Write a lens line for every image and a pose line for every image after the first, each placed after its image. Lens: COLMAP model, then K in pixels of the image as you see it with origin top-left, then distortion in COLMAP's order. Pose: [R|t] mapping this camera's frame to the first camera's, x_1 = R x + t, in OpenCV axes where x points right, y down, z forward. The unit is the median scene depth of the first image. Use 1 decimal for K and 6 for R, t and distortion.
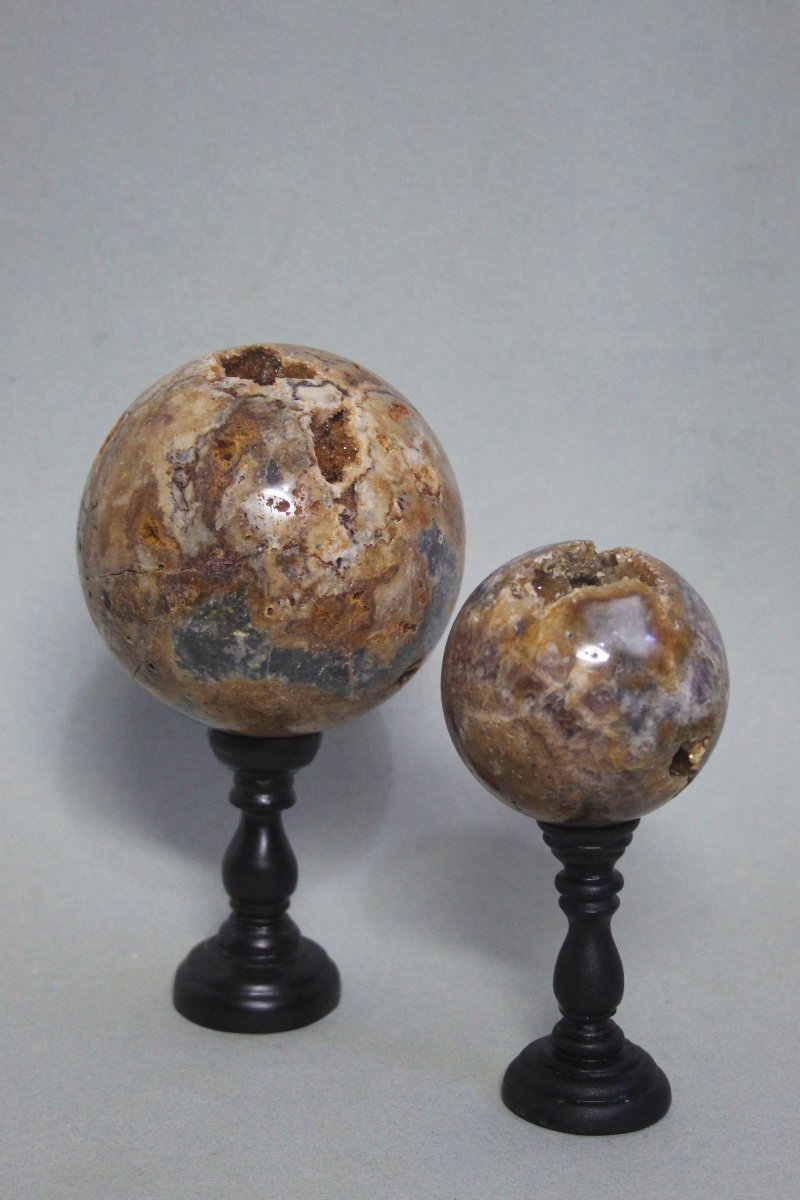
lens RADIAL K [[2124.5, 0, 400.0], [0, 2124.5, 600.0], [0, 0, 1]] dist [-0.062514, -0.021215]
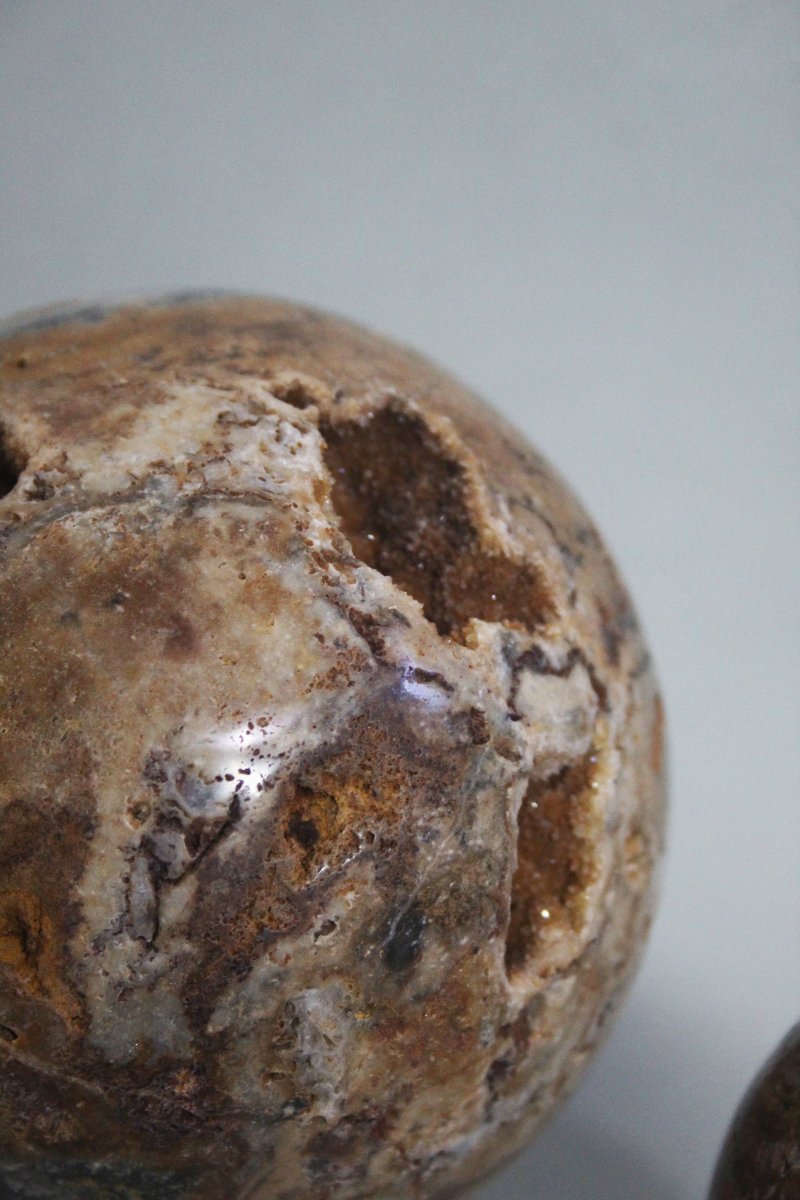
lens RADIAL K [[2795.4, 0, 400.0], [0, 2795.4, 600.0], [0, 0, 1]] dist [0.075949, 0.154321]
pose [[0.835175, 0.322107, 0.445791, -0.291050], [-0.471180, 0.837122, 0.277876, -0.239264], [-0.283676, -0.442123, 0.850914, 0.604416]]
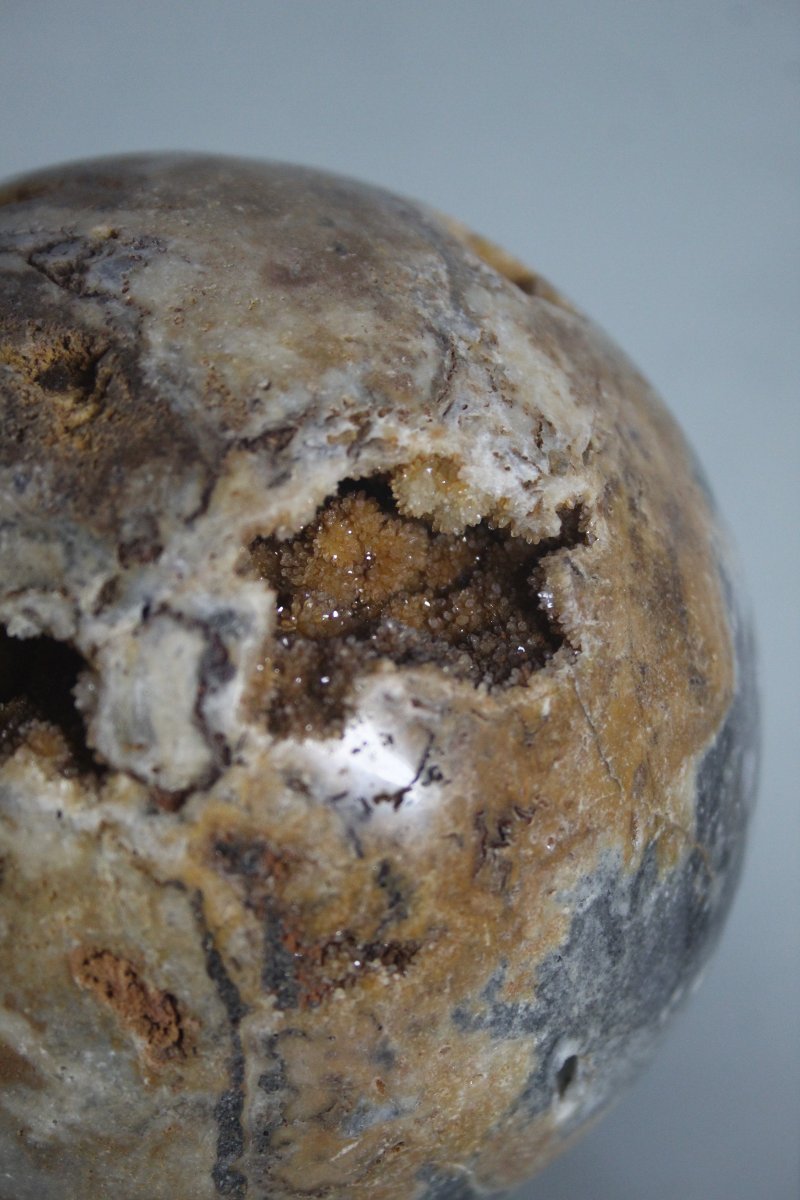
lens RADIAL K [[2795.4, 0, 400.0], [0, 2795.4, 600.0], [0, 0, 1]] dist [0.075949, 0.154321]
pose [[-0.372721, 0.867494, -0.329445, 0.067733], [-0.729597, -0.054588, 0.681696, -0.394394], [0.573383, 0.494444, 0.653266, 0.765372]]
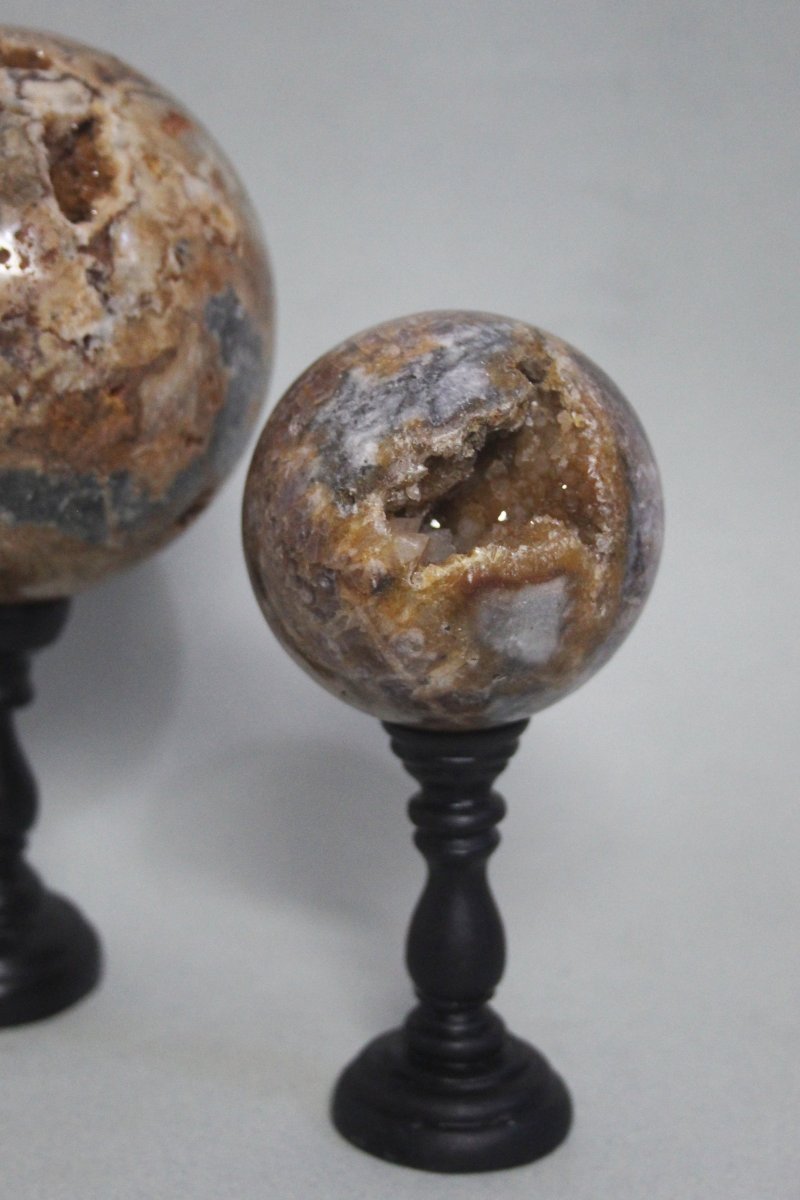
lens RADIAL K [[2439.3, 0, 400.0], [0, 2439.3, 600.0], [0, 0, 1]] dist [0.021872, 0.198205]
pose [[0.997184, -0.005599, 0.074782, 0.011845], [0.001639, 0.998598, 0.052917, 0.023038], [-0.074974, -0.052645, 0.995795, 0.215366]]
